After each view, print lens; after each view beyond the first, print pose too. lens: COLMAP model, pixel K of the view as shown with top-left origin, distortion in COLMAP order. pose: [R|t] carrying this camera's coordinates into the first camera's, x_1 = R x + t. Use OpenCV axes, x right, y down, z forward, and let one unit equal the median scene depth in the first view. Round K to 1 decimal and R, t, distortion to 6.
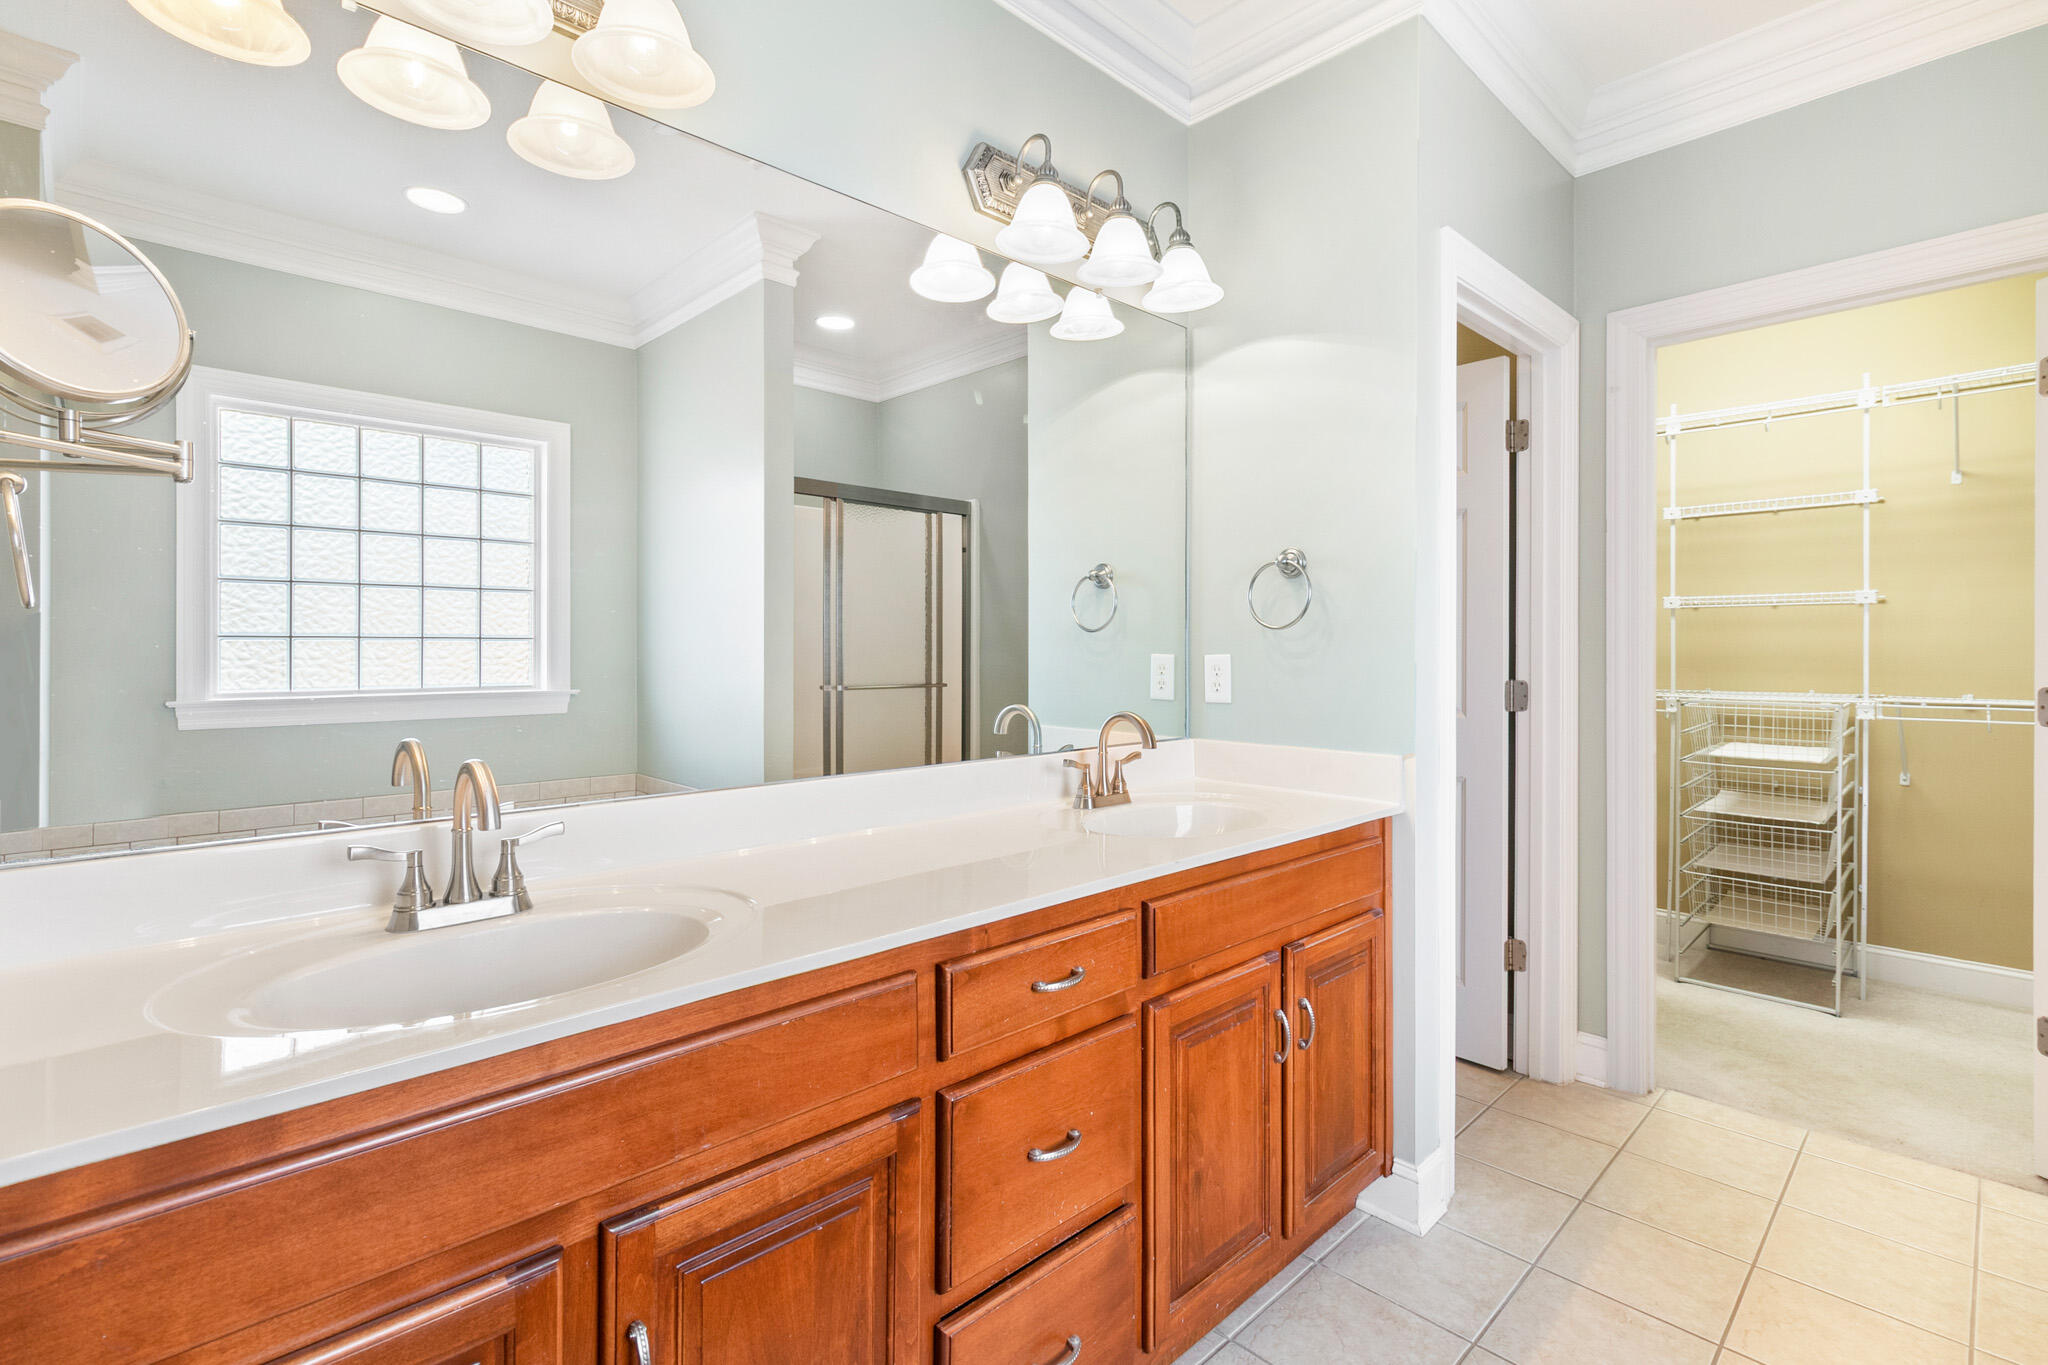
lens RADIAL K [[947.6, 0, 1022.8], [0, 947.6, 655.4], [0, 0, 1]] dist [0.004097, 0.000190]
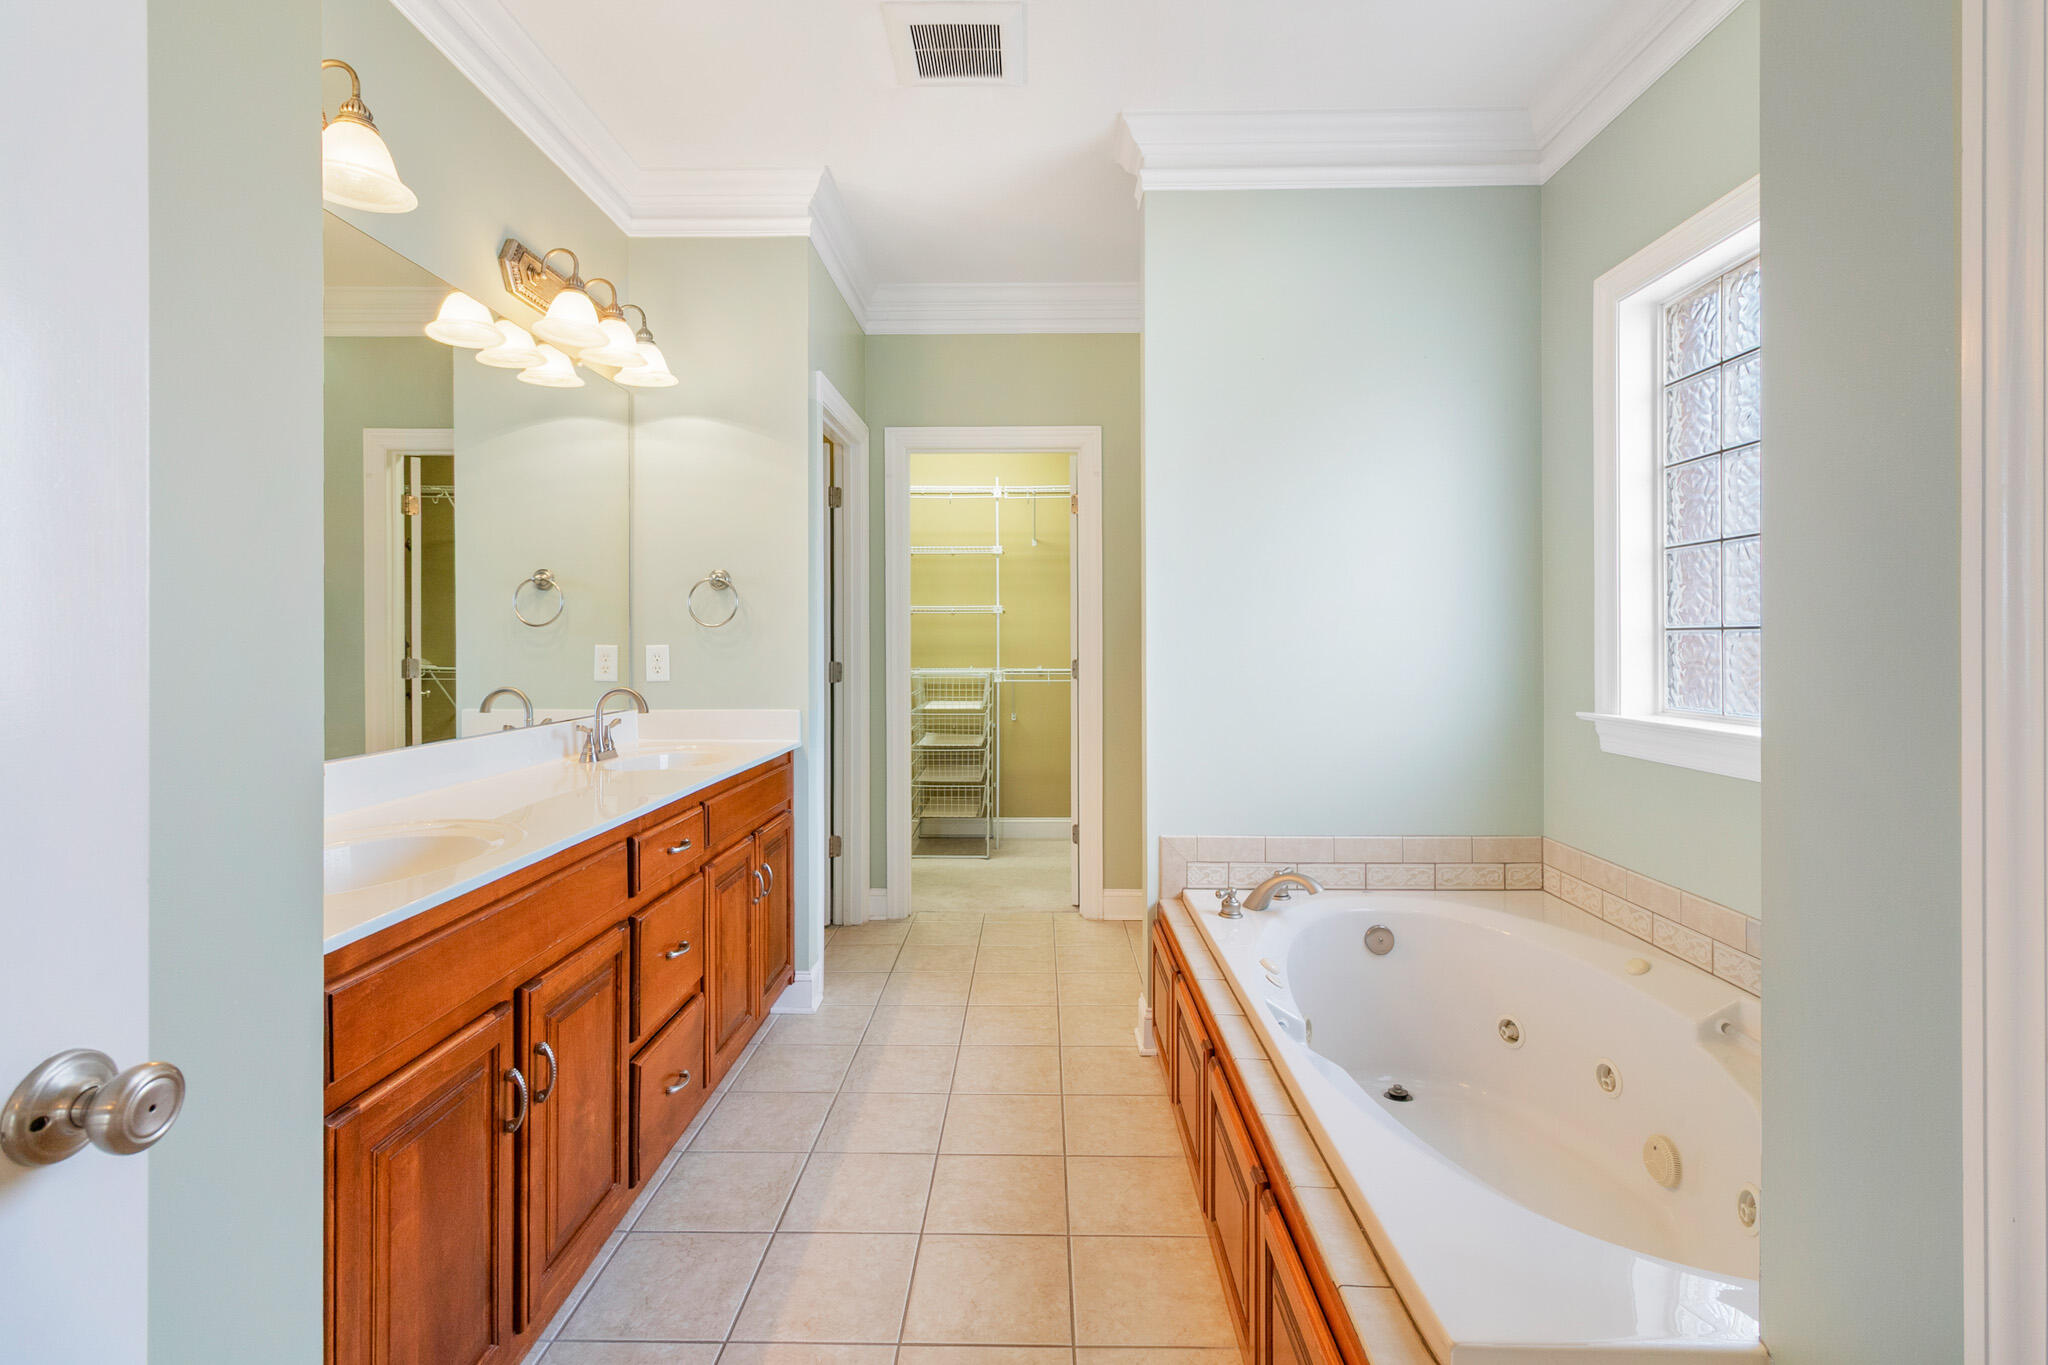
lens RADIAL K [[940.8, 0, 1025.5], [0, 940.8, 642.4], [0, 0, 1]] dist [0.012960, -0.000324]
pose [[0.704842, -0.001902, 0.709362, -0.388962], [0.005530, 0.999981, -0.002813, 0.002221], [-0.709343, 0.005905, 0.704839, -0.311991]]
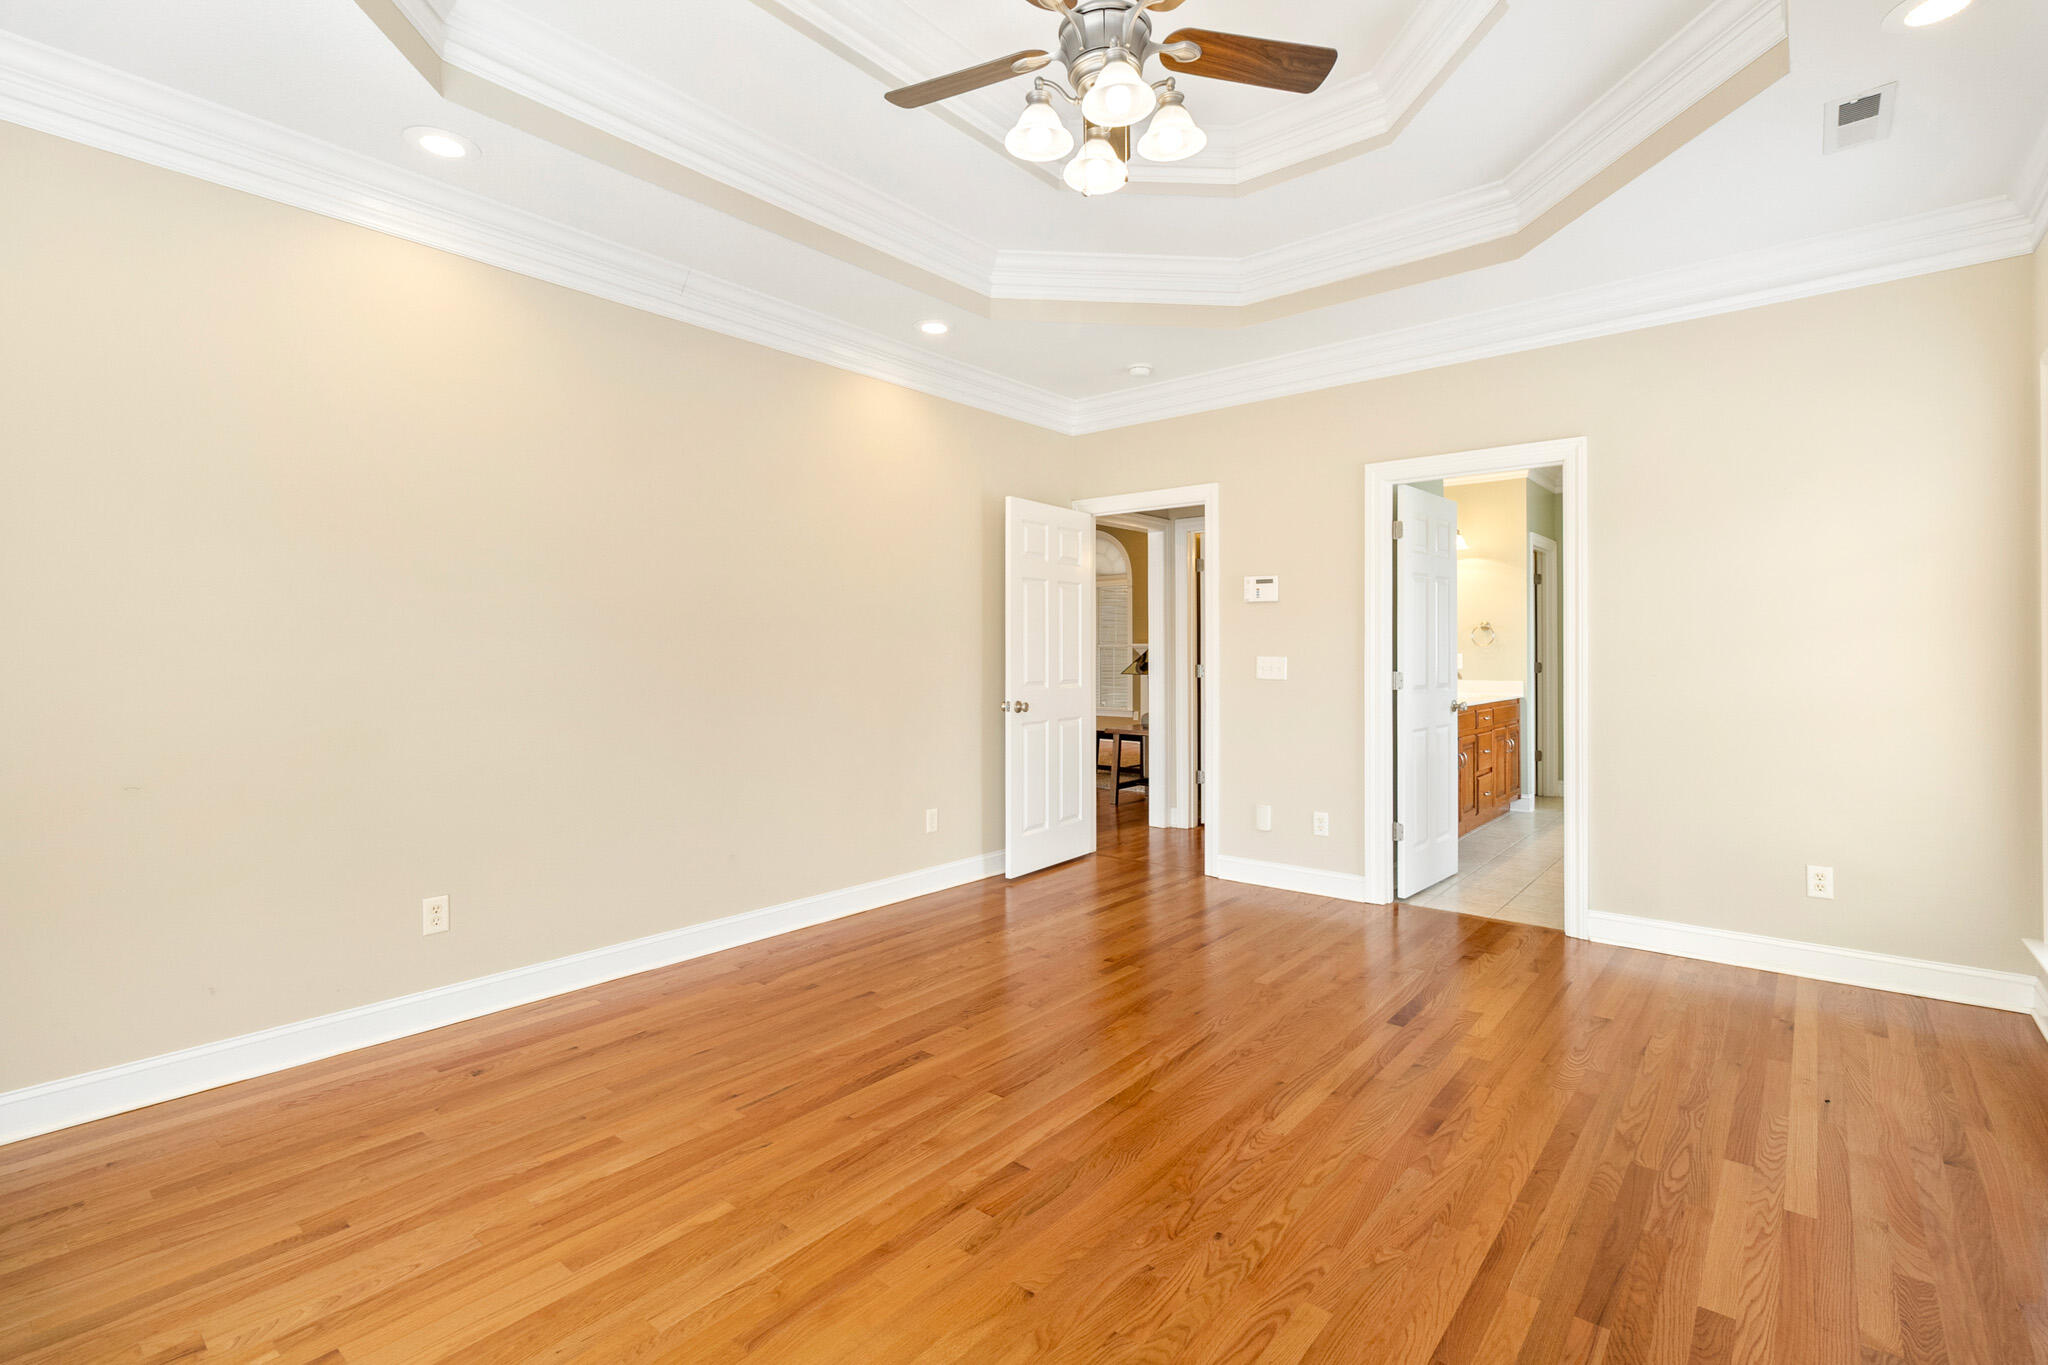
lens RADIAL K [[940.8, 0, 1025.5], [0, 940.8, 642.4], [0, 0, 1]] dist [0.012960, -0.000324]
pose [[0.994311, -0.000483, 0.106514, -1.677092], [0.001767, 0.999927, -0.011963, -0.003692], [-0.106501, 0.012084, 0.994239, -2.131258]]
